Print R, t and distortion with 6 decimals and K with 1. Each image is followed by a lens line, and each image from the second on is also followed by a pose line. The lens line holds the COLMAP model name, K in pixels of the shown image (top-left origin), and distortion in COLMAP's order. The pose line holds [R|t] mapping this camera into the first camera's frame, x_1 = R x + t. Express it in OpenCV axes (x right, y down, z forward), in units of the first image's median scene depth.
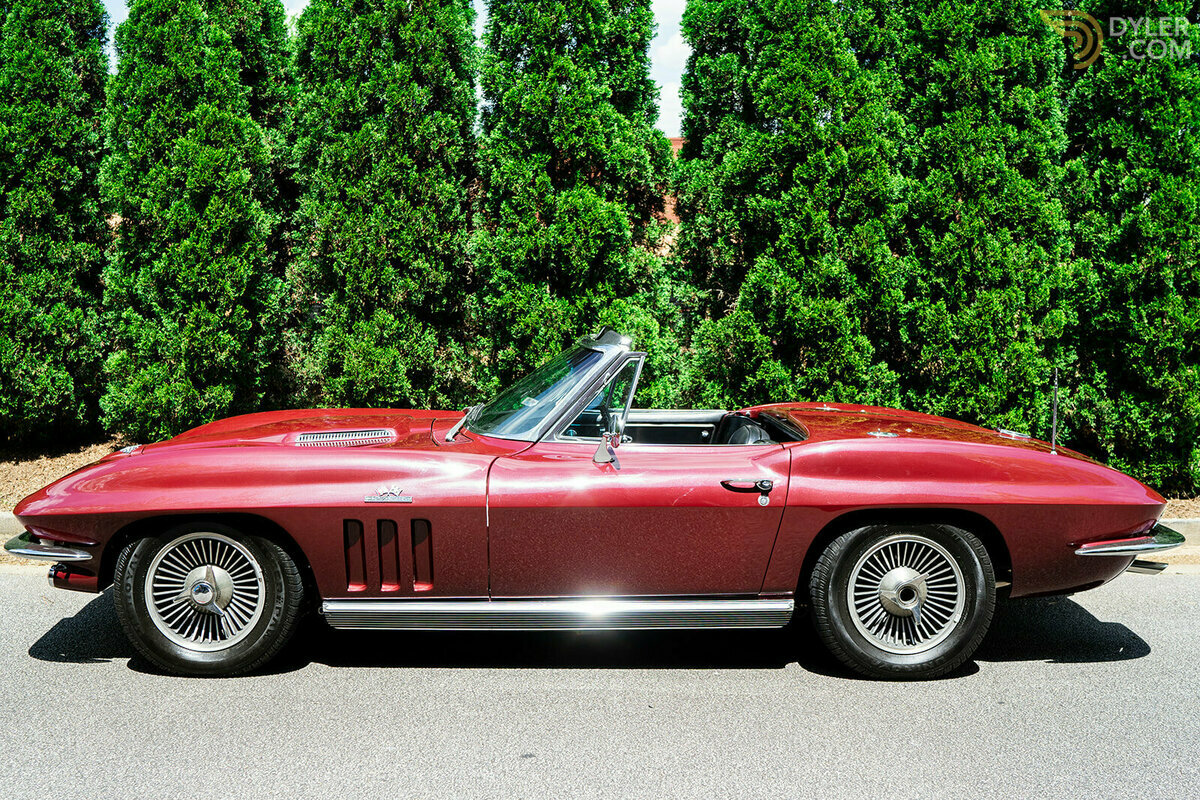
lens RADIAL K [[1178.8, 0, 594.4], [0, 1178.8, 396.8], [0, 0, 1]] dist [-0.096639, 0.196883]
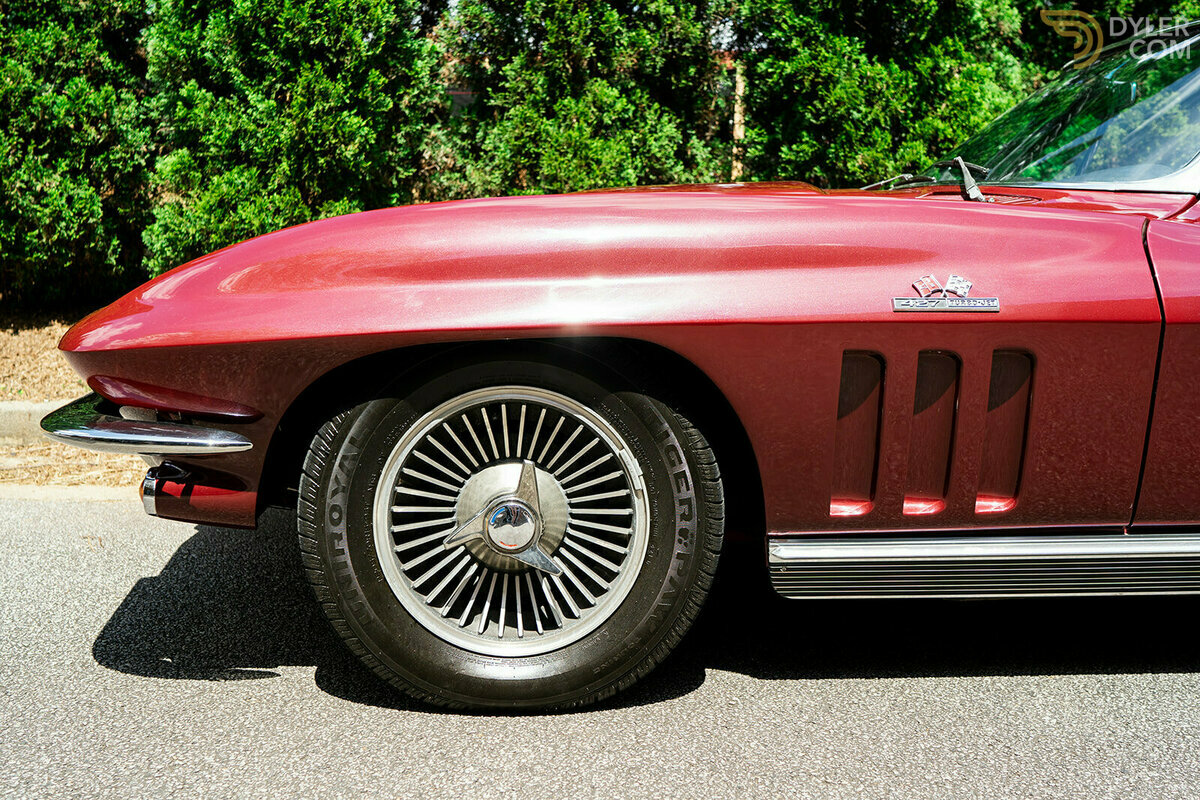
lens RADIAL K [[1211.0, 0, 600.4], [0, 1211.0, 379.6], [0, 0, 1]] dist [-0.112215, 0.199820]
pose [[0.999663, -0.007965, 0.024717, -0.199786], [0.007006, 0.999229, 0.038630, 0.061966], [-0.025006, -0.038444, 0.998948, 0.353415]]
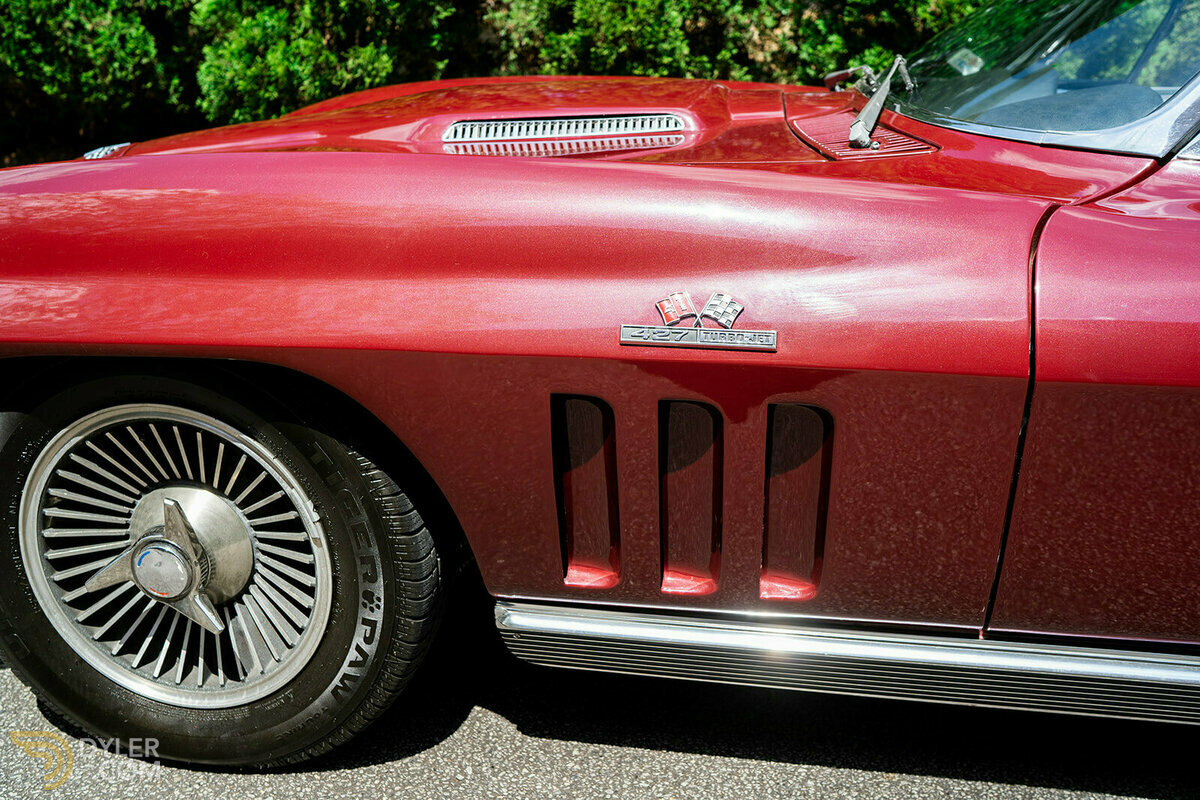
lens RADIAL K [[1084.0, 0, 645.7], [0, 1084.0, 361.5], [0, 0, 1]] dist [-0.096293, 0.126266]
pose [[0.987747, 0.051106, -0.147461, -0.093008], [-0.015889, 0.972884, 0.230748, 0.018693], [0.155255, -0.225577, 0.961775, 0.462432]]
